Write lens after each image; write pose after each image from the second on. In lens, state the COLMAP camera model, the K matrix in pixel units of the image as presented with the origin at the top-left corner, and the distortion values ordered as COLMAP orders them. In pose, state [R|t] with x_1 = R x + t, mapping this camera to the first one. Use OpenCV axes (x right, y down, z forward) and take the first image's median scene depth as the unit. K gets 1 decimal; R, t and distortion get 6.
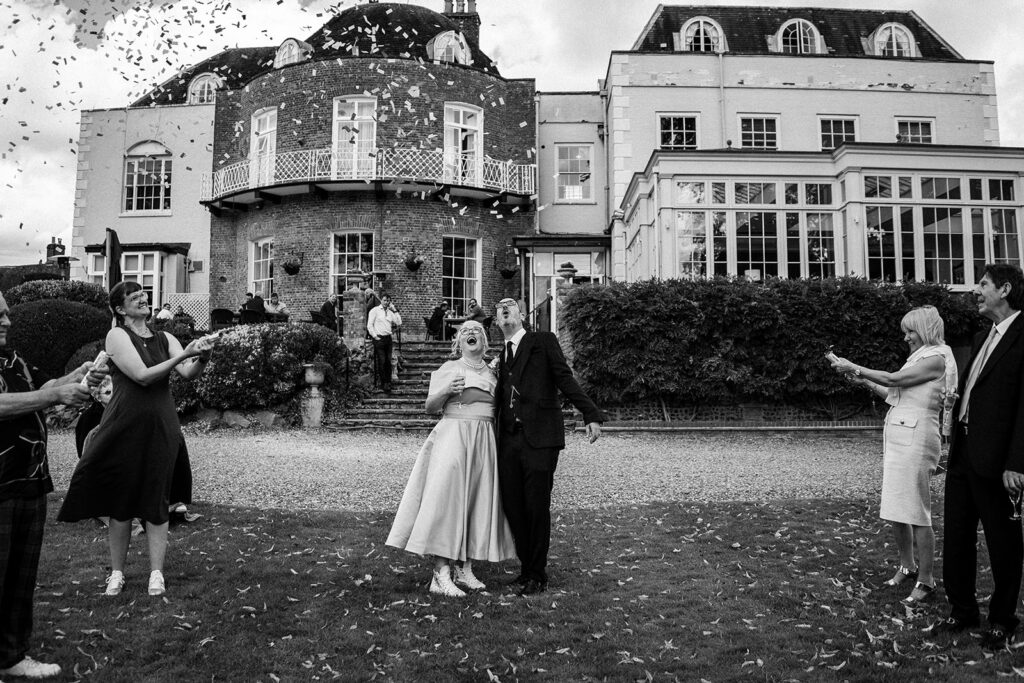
lens RADIAL K [[825.1, 0, 512.0], [0, 825.1, 341.5], [0, 0, 1]] dist [0.000016, -0.000047]
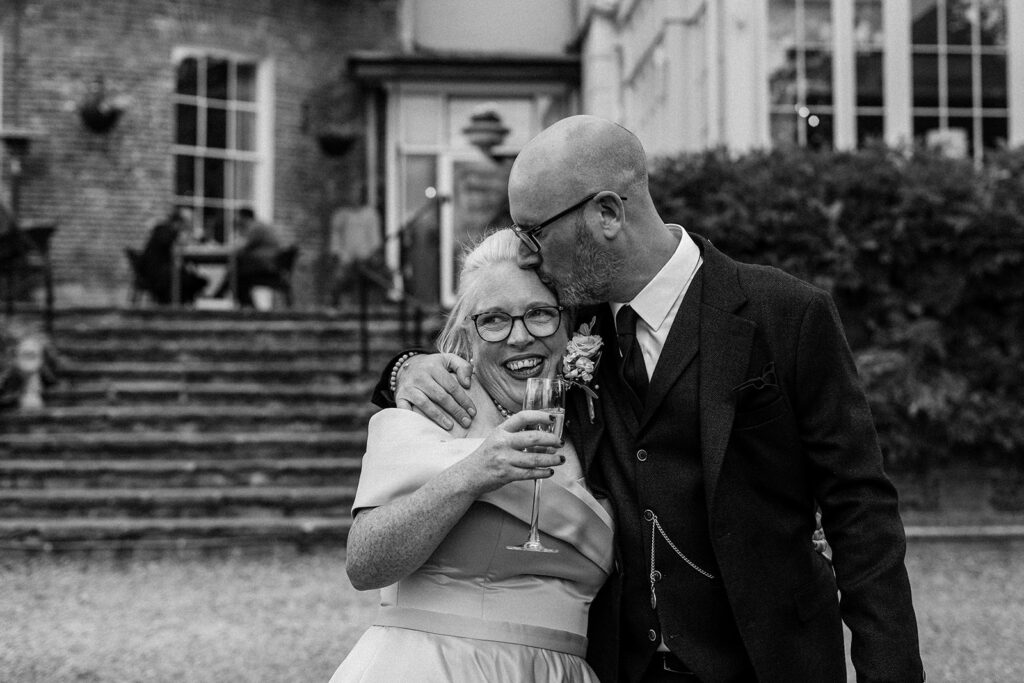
lens RADIAL K [[1581.8, 0, 518.0], [0, 1581.8, 306.0], [0, 0, 1]] dist [-0.021002, -0.097483]
pose [[0.993776, 0.001681, 0.111381, -0.002343], [-0.001397, 0.999996, -0.002629, 0.000903], [-0.111385, 0.002457, 0.993774, 0.221327]]
